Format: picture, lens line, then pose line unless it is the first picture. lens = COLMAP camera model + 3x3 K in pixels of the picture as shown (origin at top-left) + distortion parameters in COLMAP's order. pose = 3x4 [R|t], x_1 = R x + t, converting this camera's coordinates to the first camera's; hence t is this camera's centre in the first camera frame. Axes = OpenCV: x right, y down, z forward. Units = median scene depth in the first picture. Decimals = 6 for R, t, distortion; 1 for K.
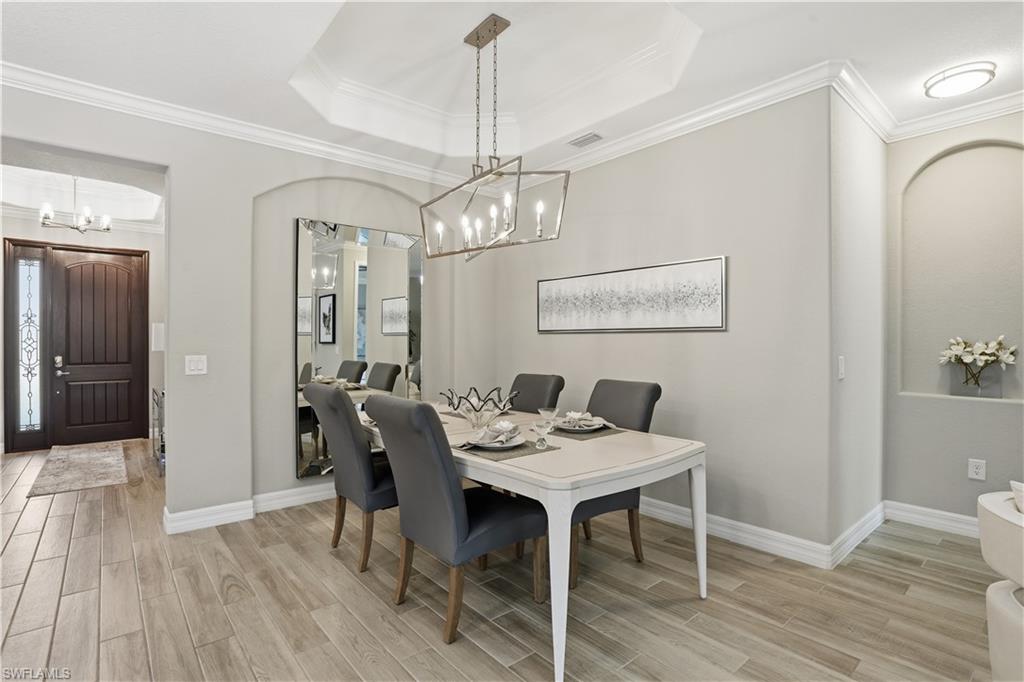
lens RADIAL K [[502.5, 0, 508.8], [0, 502.5, 337.4], [0, 0, 1]] dist [-0.025568, -0.000574]
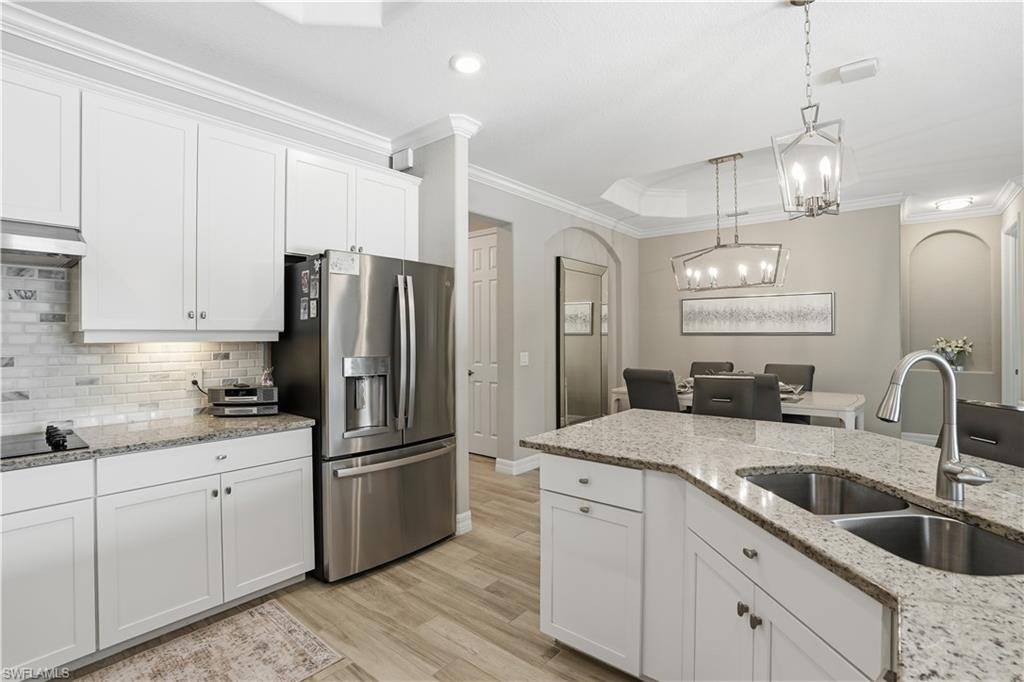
lens RADIAL K [[480.8, 0, 517.2], [0, 480.8, 339.8], [0, 0, 1]] dist [-0.042694, 0.012389]
pose [[0.982687, -0.005619, 0.185187, -0.908416], [0.002670, 0.999866, 0.016172, -0.023754], [-0.185253, -0.015398, 0.982570, -0.399468]]
